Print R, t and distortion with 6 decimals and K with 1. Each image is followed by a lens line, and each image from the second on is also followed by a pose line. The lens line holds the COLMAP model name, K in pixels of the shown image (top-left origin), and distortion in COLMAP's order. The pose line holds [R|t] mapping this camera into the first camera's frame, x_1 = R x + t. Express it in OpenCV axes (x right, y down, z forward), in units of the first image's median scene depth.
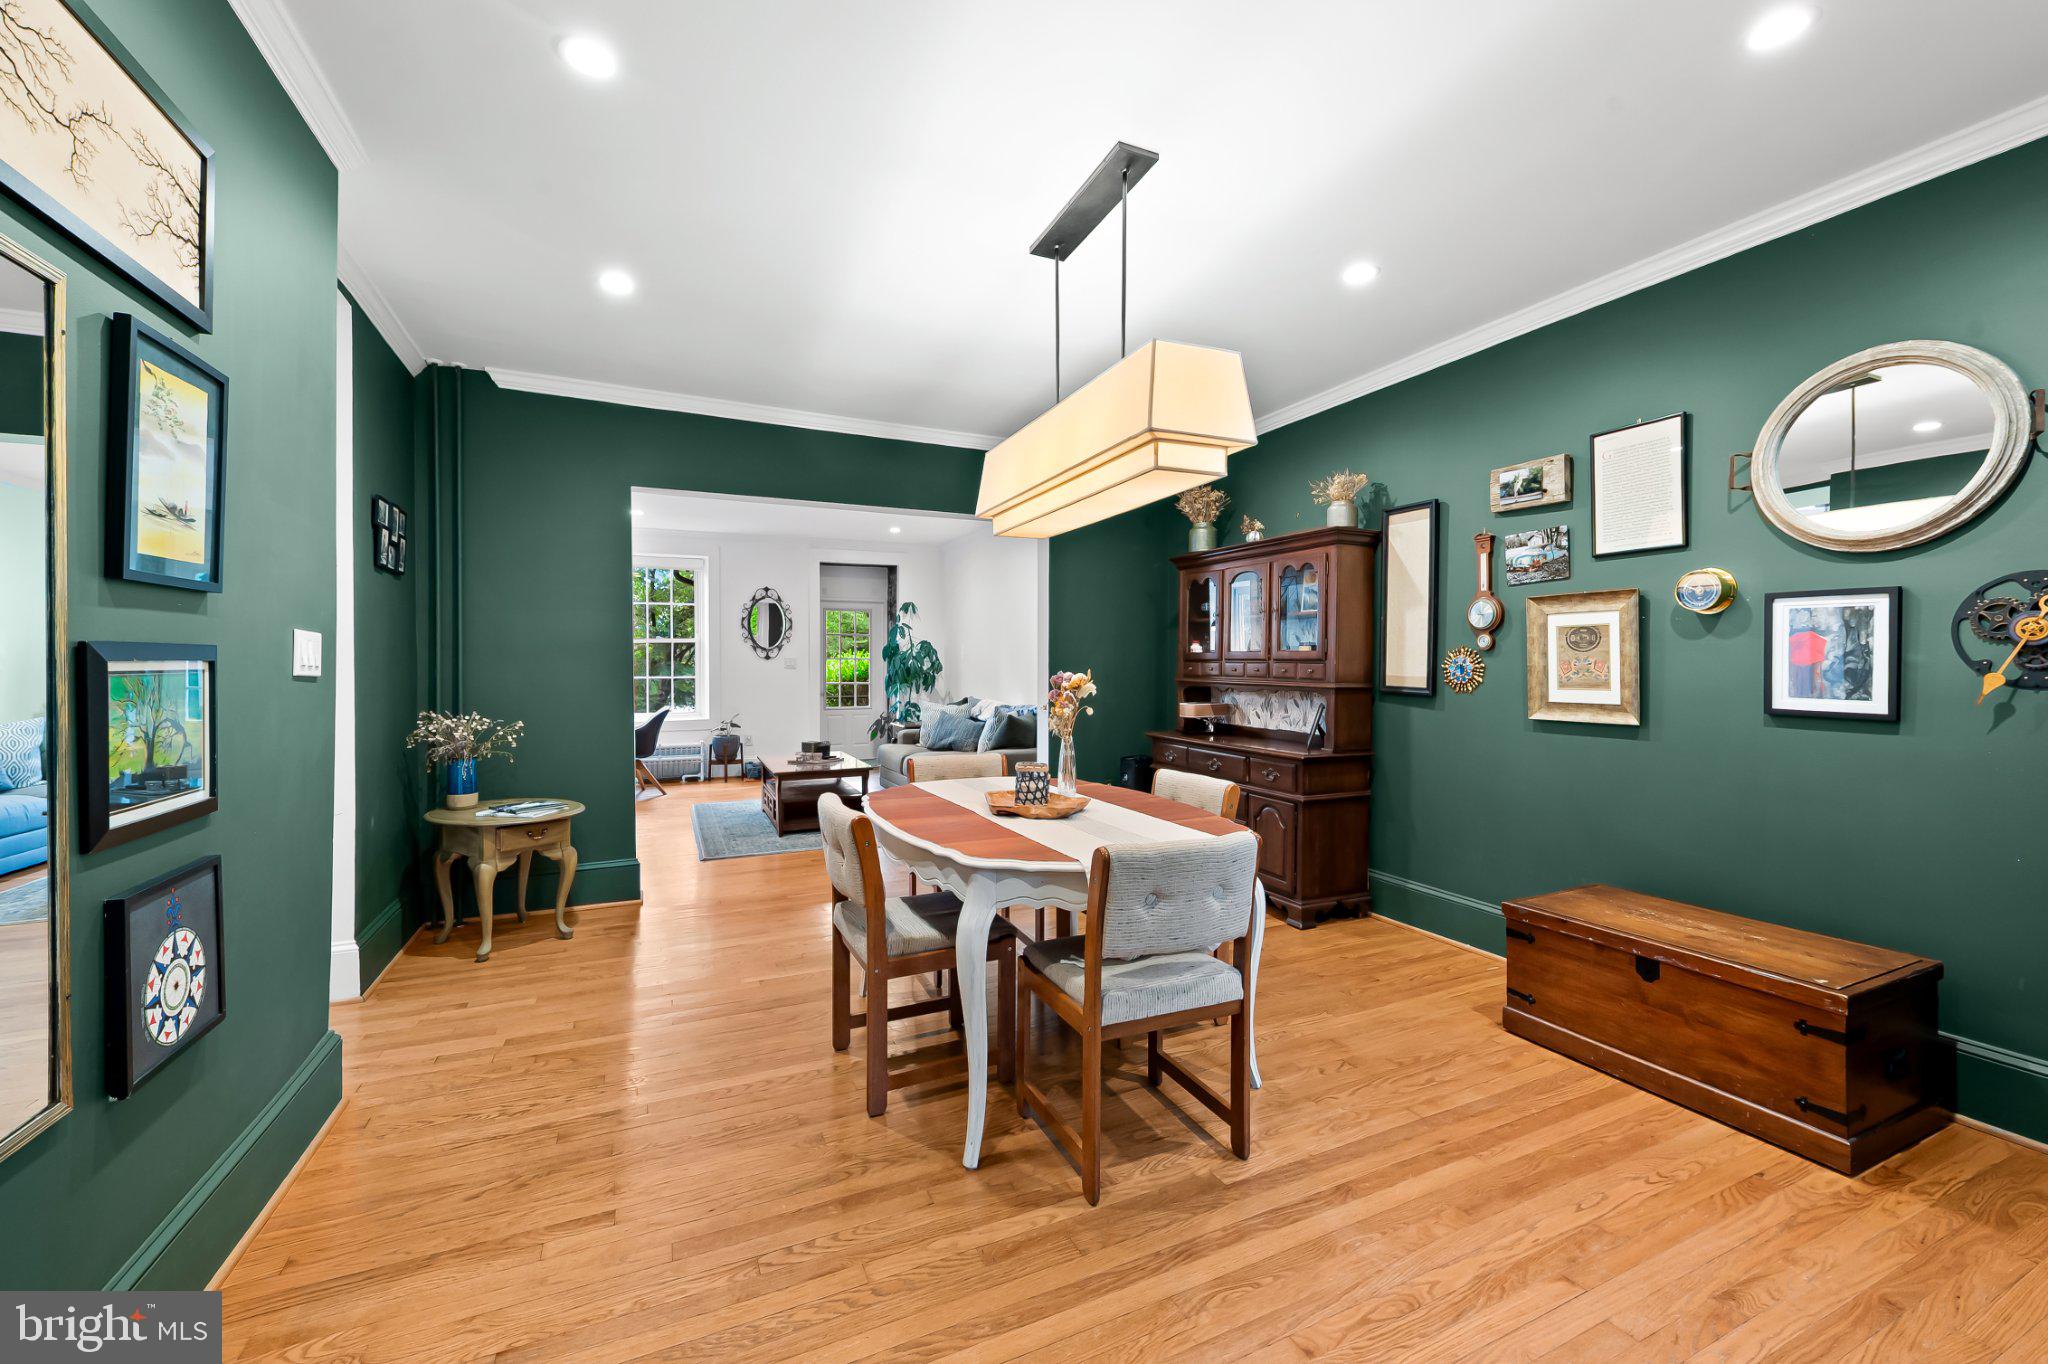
lens RADIAL K [[805.9, 0, 1029.6], [0, 805.9, 669.2], [0, 0, 1]] dist [-0.001232, 0.000001]
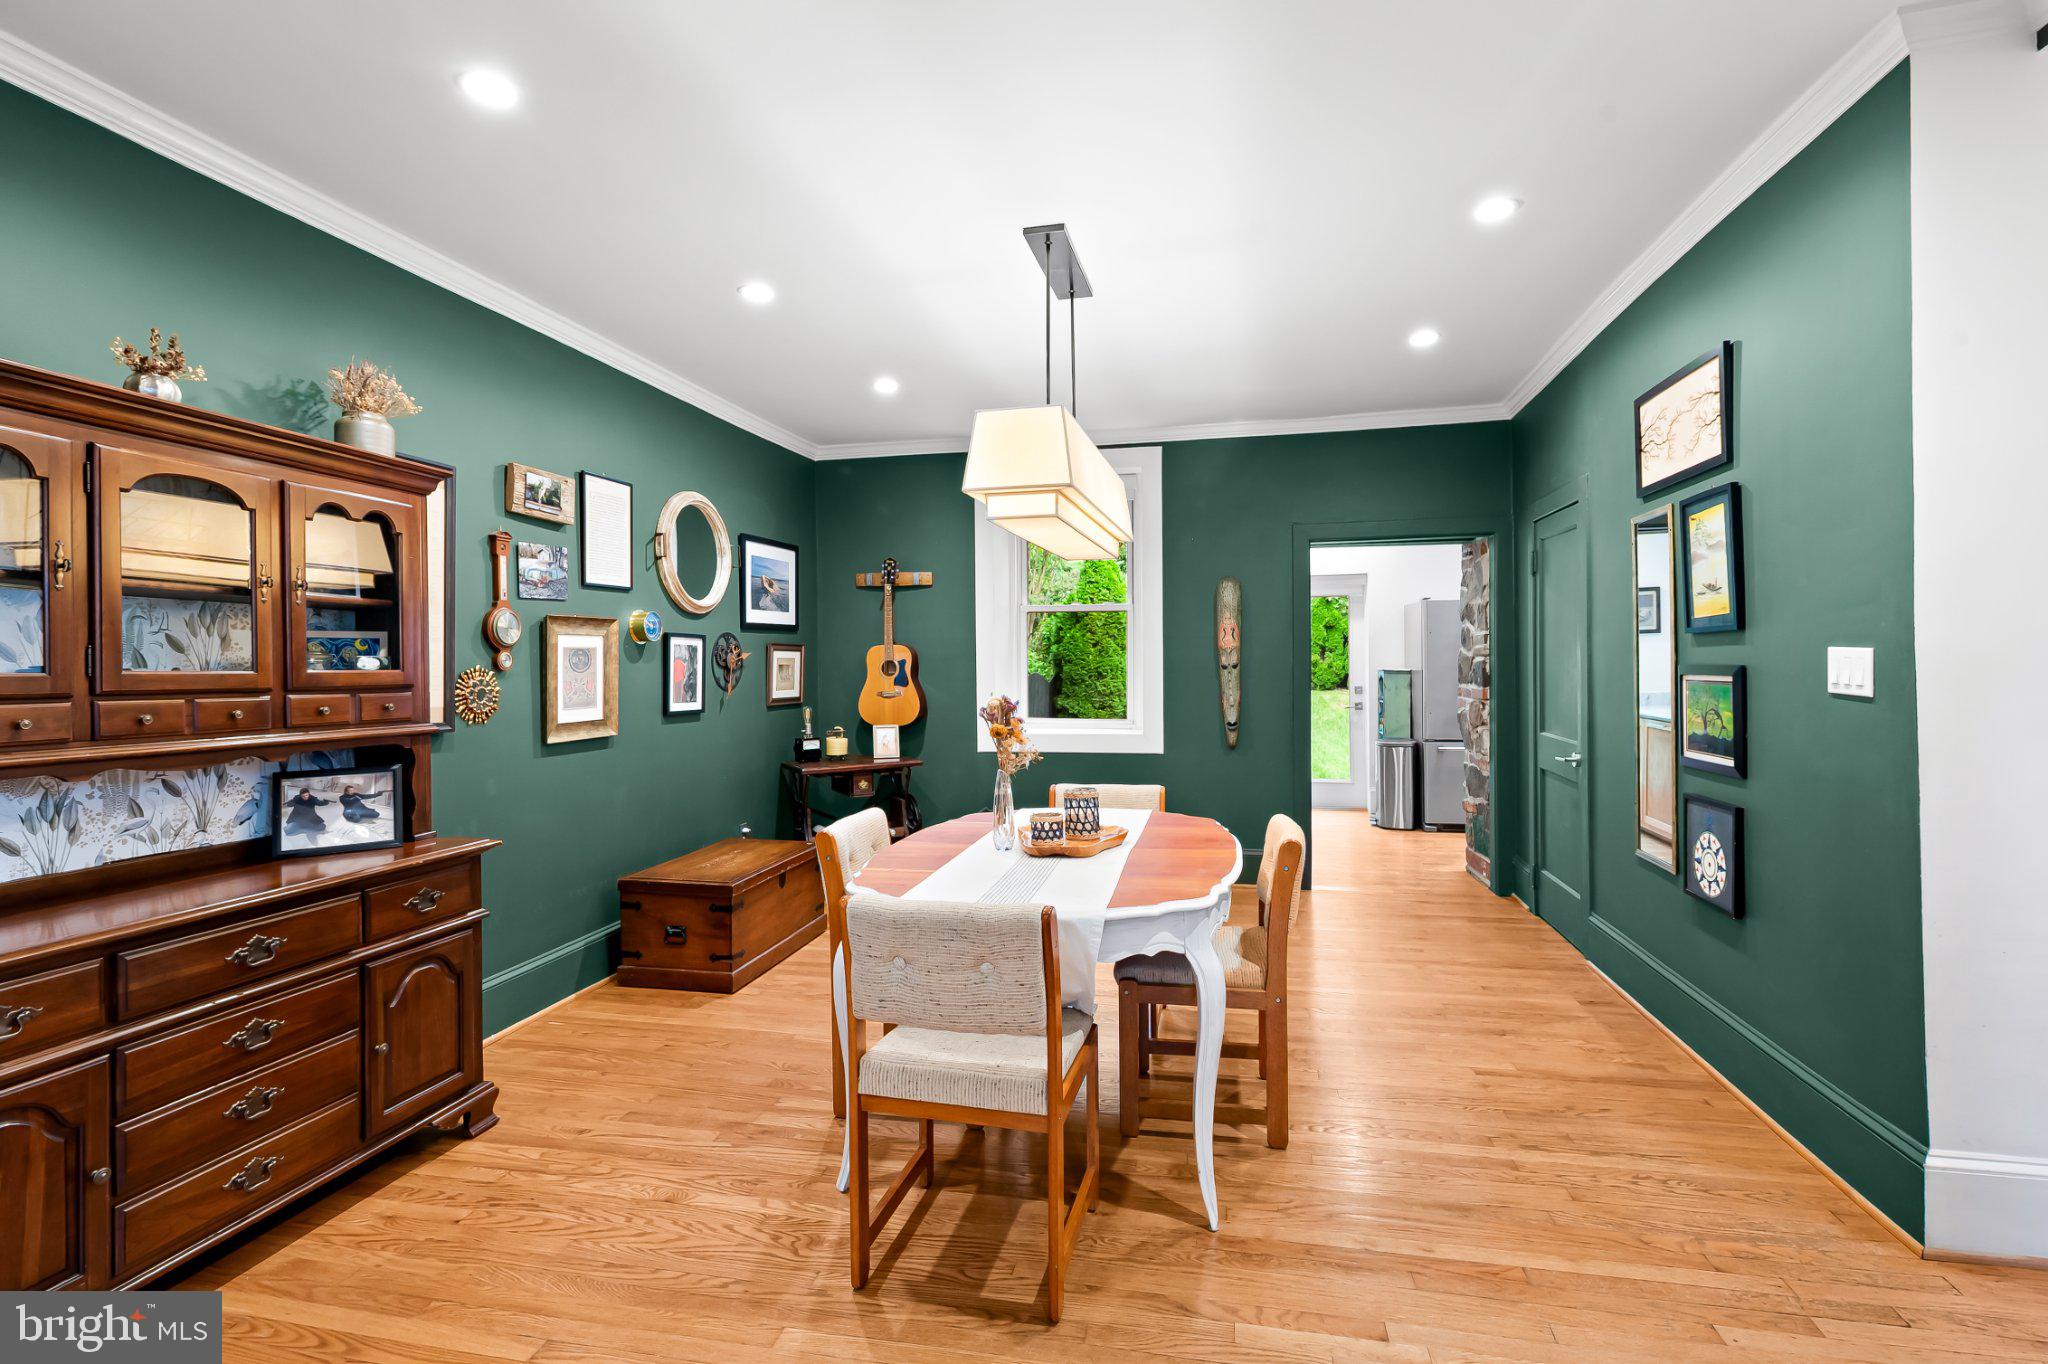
lens RADIAL K [[952.6, 0, 1027.6], [0, 952.6, 668.2], [0, 0, 1]] dist [-0.000227, 0.000059]
pose [[-0.798964, 0.005315, 0.601355, -0.516556], [0.014898, 0.999829, 0.010956, -0.031921], [-0.601194, 0.017712, -0.798906, 1.606735]]
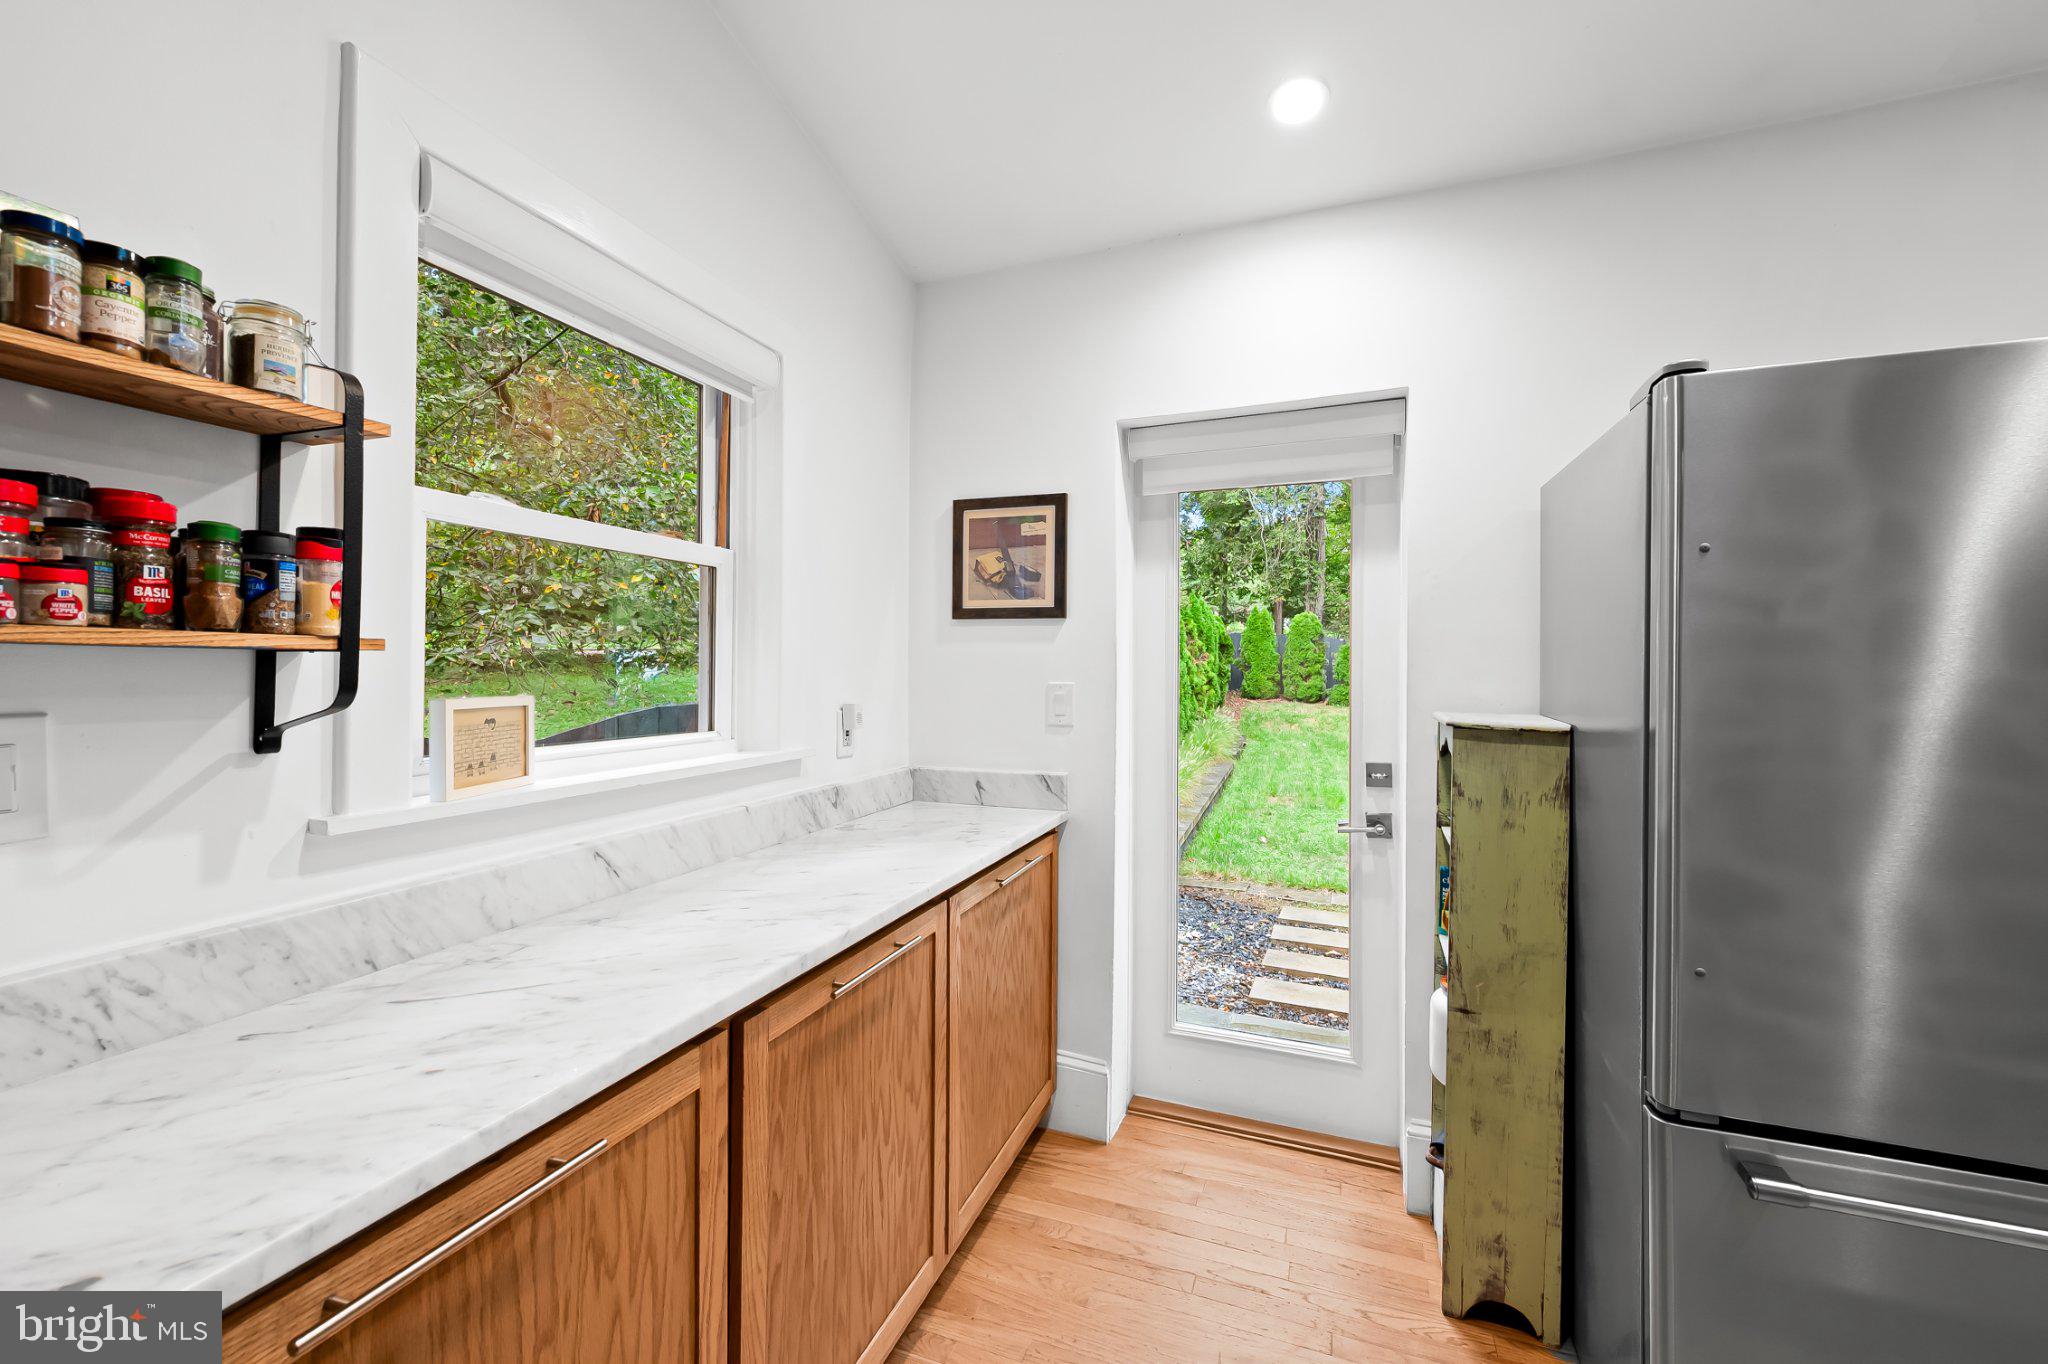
lens RADIAL K [[805.9, 0, 1026.7], [0, 805.9, 683.1], [0, 0, 1]] dist [-0.001232, 0.000001]
pose [[-0.700622, -0.010098, 0.713461, -0.269427], [-0.005802, 0.999947, 0.008455, -0.026043], [-0.713509, 0.001784, -0.700644, 0.754142]]
